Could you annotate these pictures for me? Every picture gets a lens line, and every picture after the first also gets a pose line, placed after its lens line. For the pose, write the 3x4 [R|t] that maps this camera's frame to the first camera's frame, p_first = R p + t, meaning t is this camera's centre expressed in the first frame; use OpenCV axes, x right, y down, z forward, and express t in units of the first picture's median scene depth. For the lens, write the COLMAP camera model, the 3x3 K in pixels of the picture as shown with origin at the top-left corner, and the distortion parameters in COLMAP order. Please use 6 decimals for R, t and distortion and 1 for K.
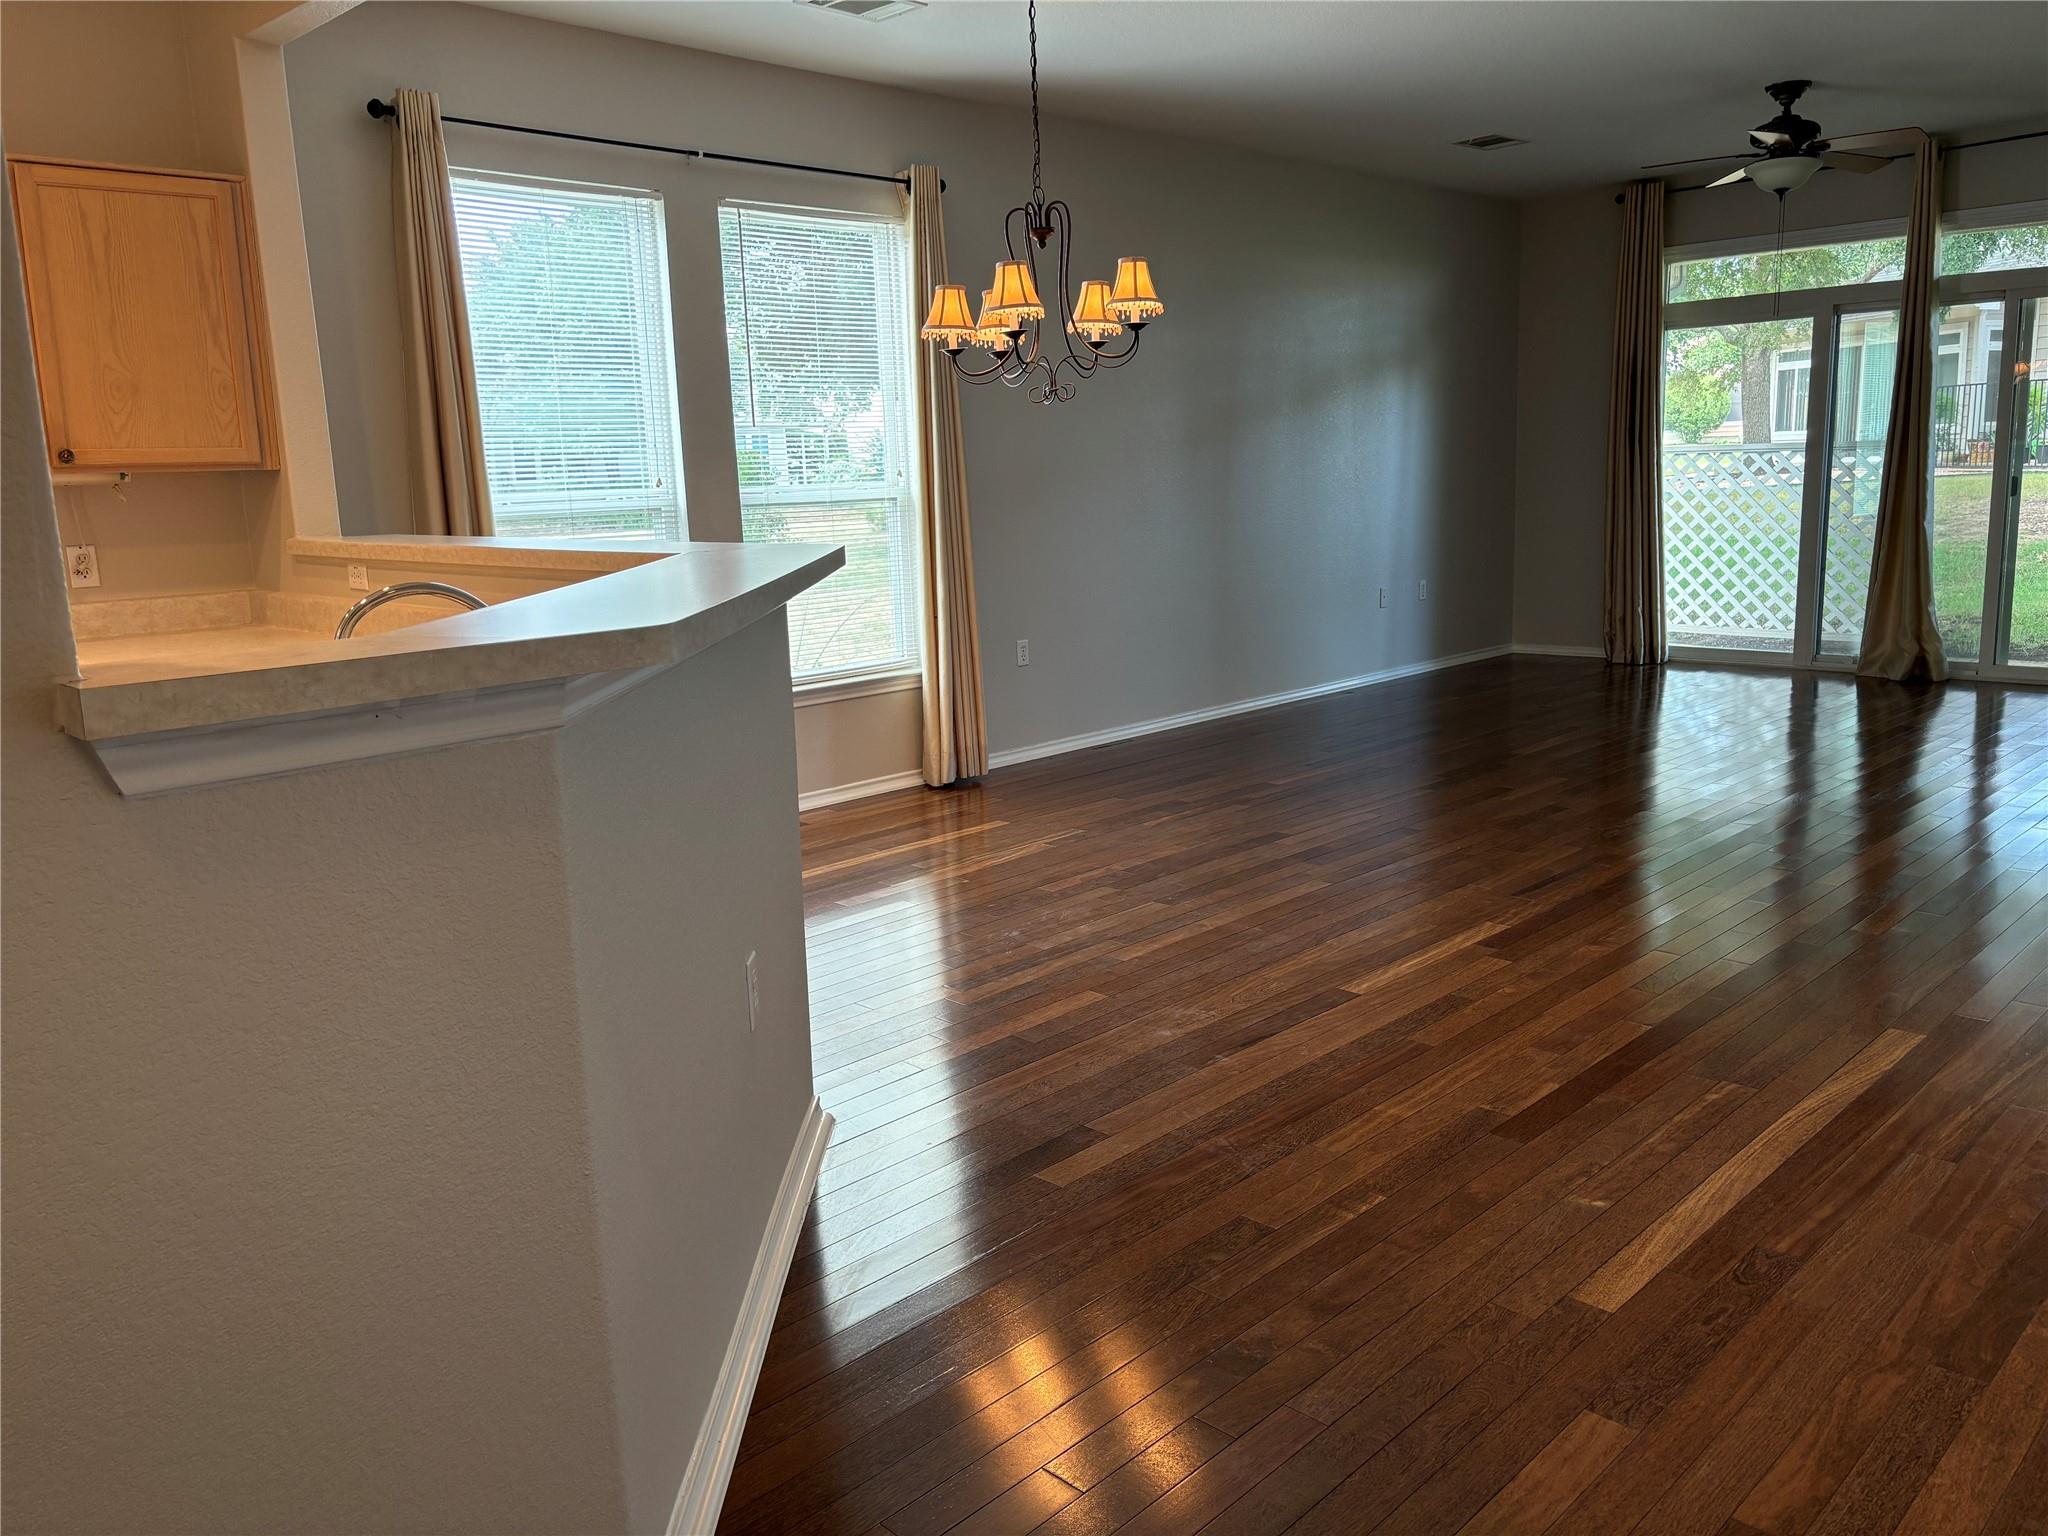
lens RADIAL K [[1536.4, 0, 1029.7], [0, 1536.4, 773.5], [0, 0, 1]] dist [0.020062, -0.003307]
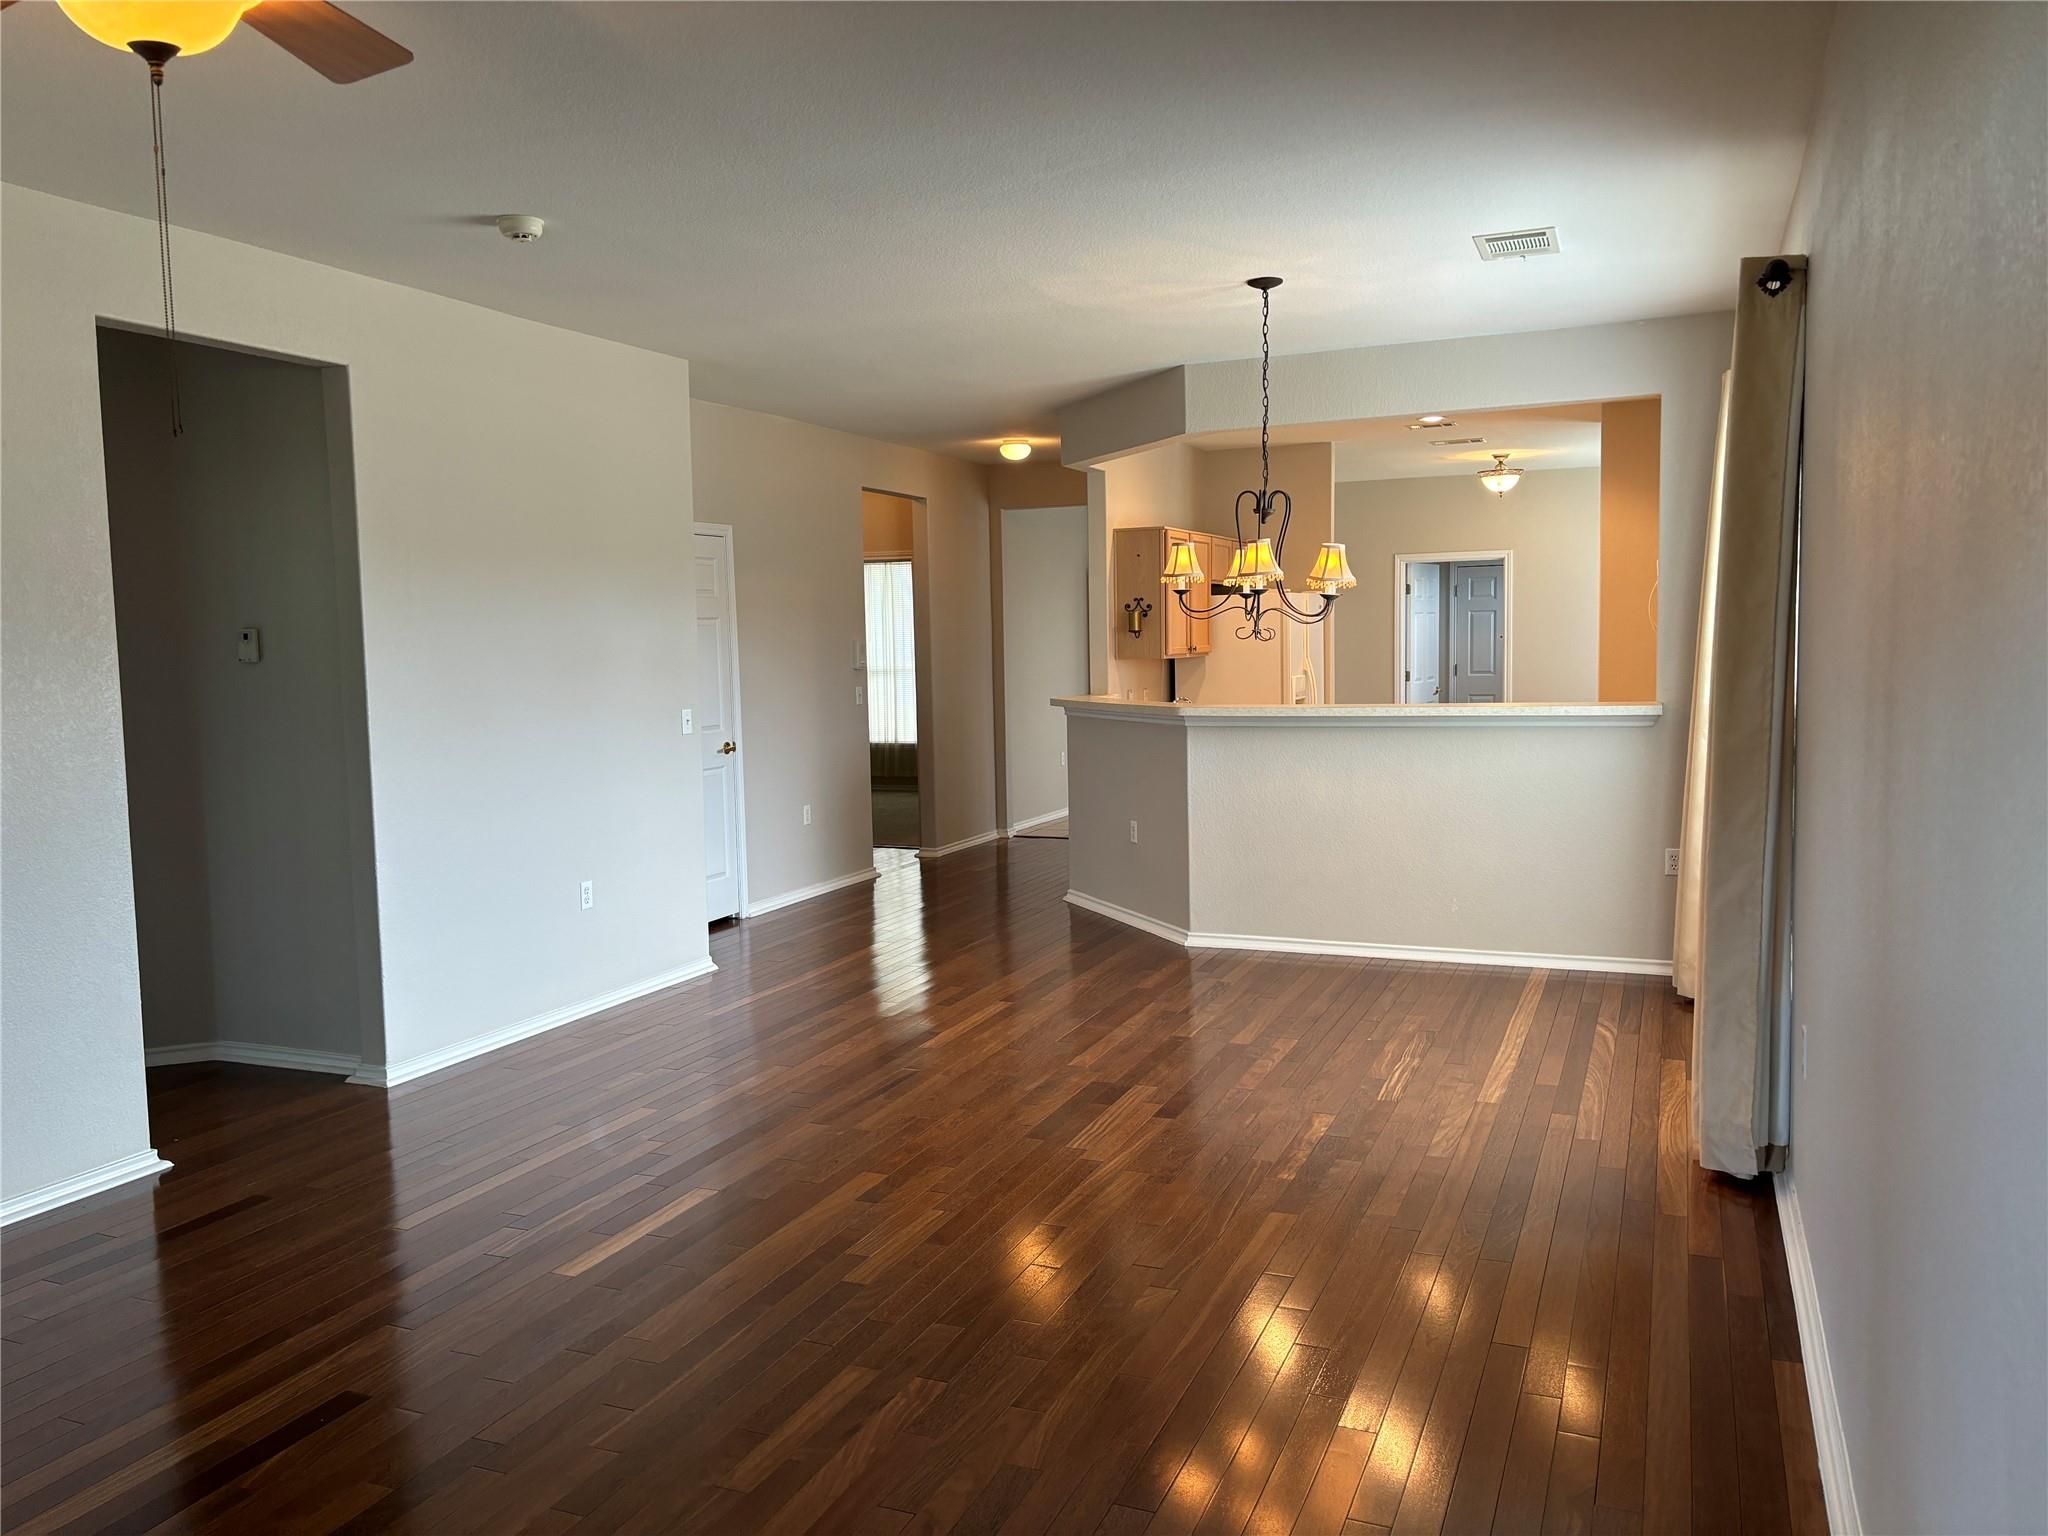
lens RADIAL K [[1535.2, 0, 1024.0], [0, 1535.2, 768.0], [0, 0, 1]] dist [0.039487, -0.037359]
pose [[-0.925861, 0.090962, -0.366754, 0.642912], [-0.015580, 0.960578, 0.277572, -0.470350], [0.377544, 0.262707, -0.887944, 1.996337]]
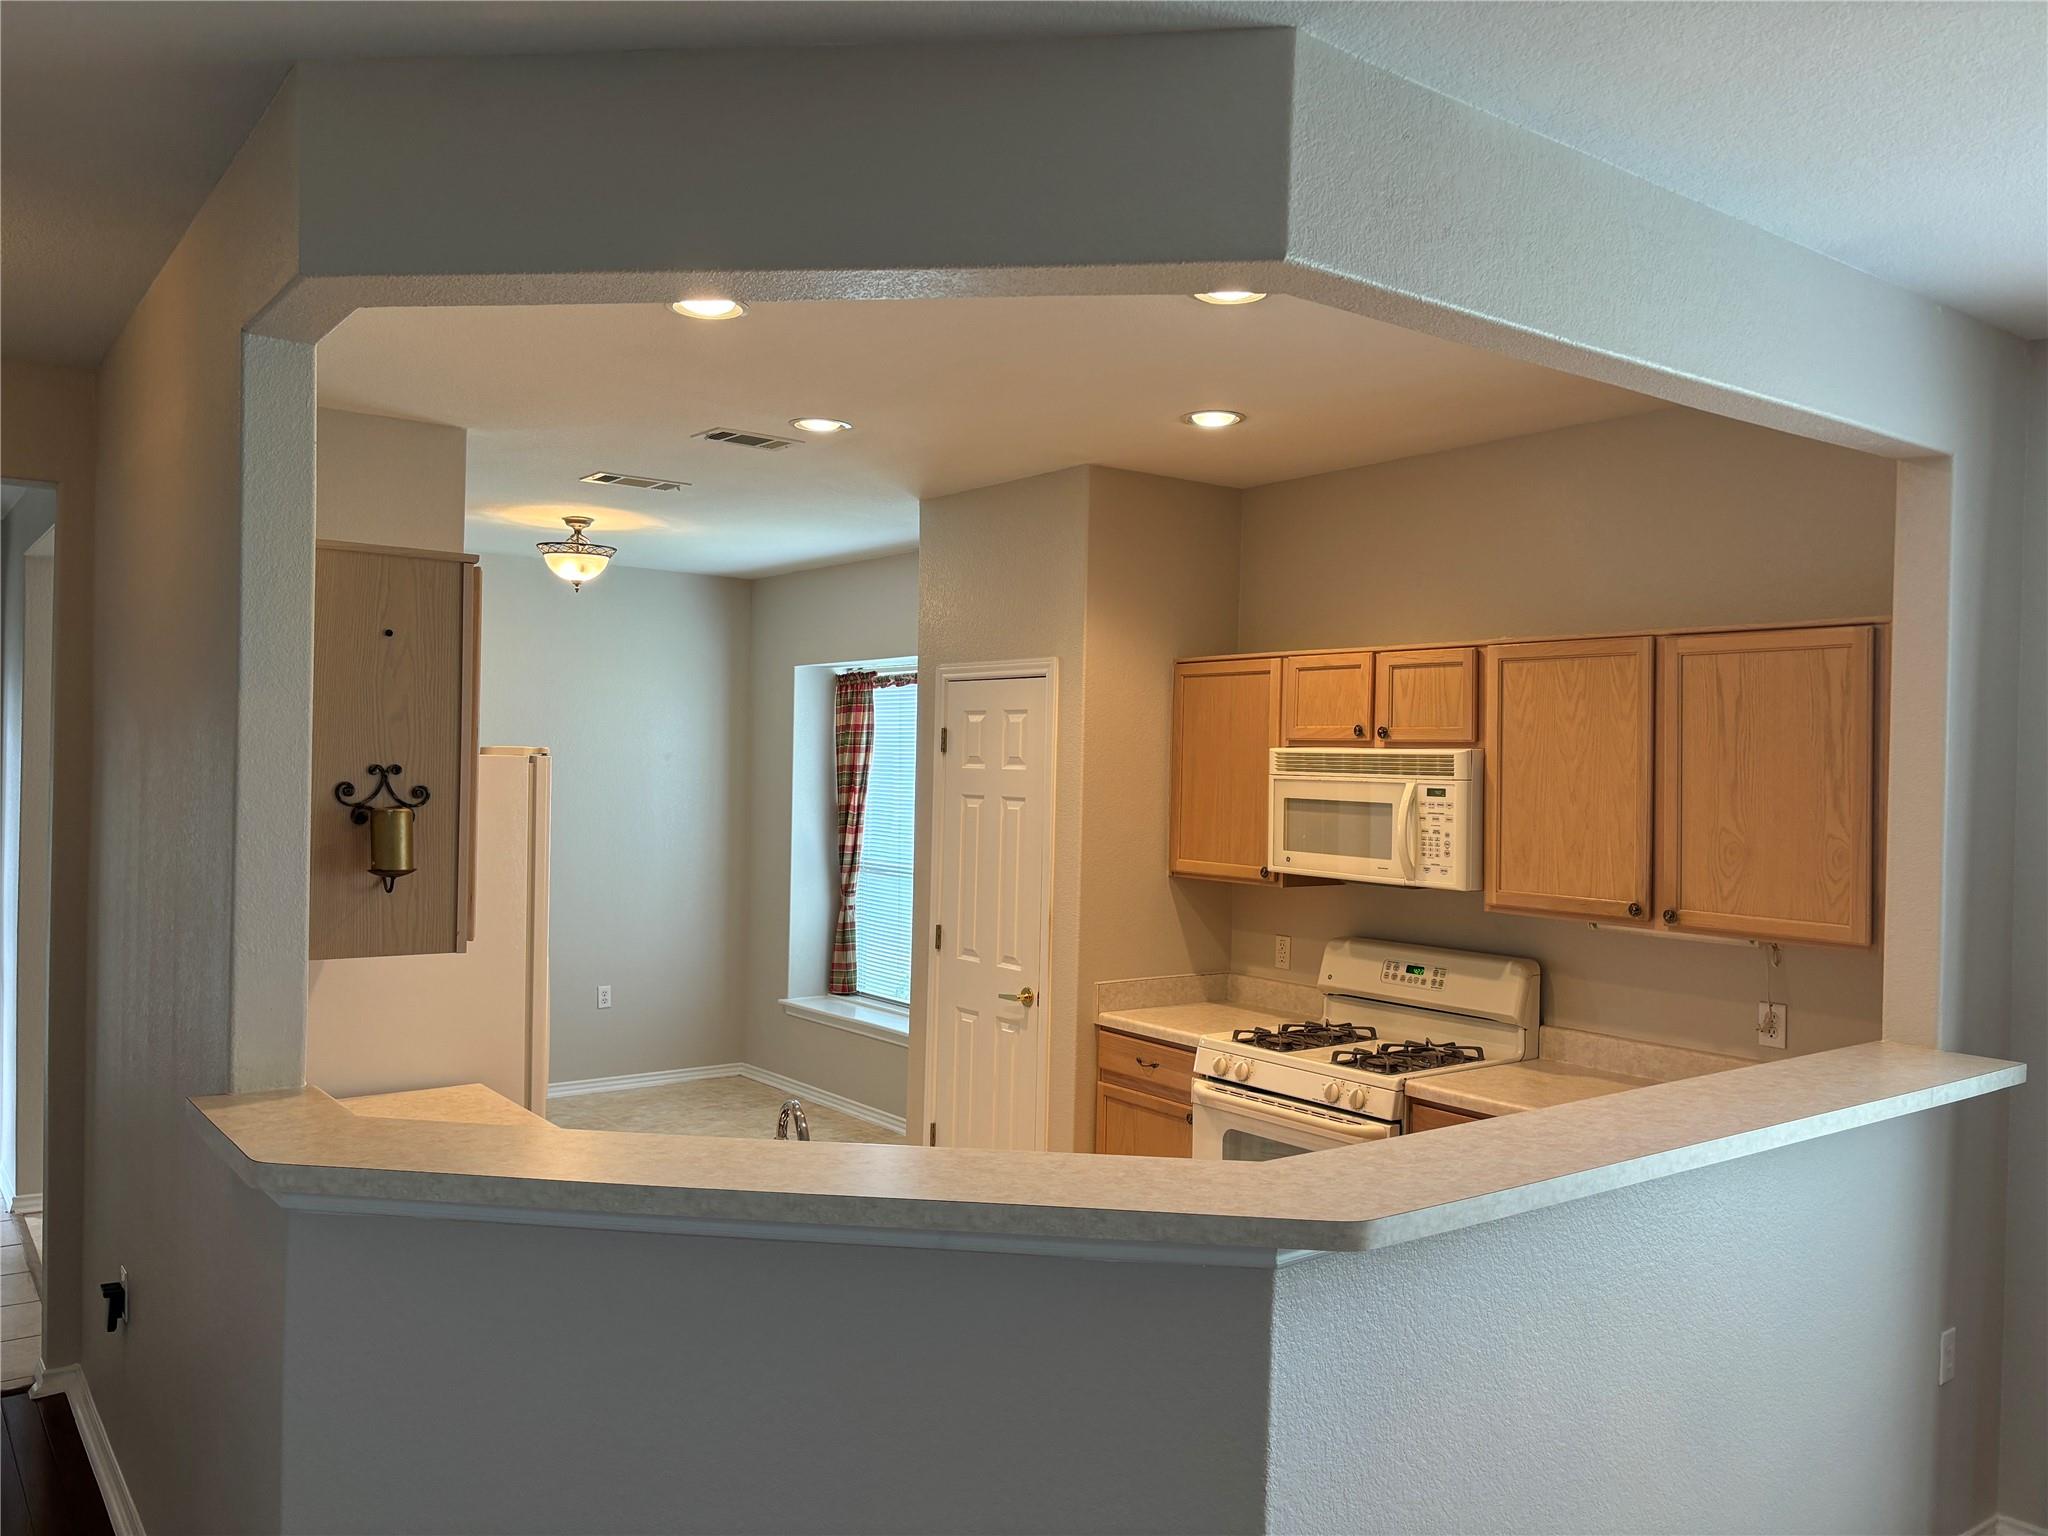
lens RADIAL K [[1532.2, 0, 1037.6], [0, 1532.2, 768.9], [0, 0, 1]] dist [0.040660, -0.057882]
pose [[-0.131747, 0.034916, -0.990668, 0.349577], [-0.209519, 0.975821, 0.062256, -0.230849], [0.968888, 0.215766, -0.121246, 0.595583]]
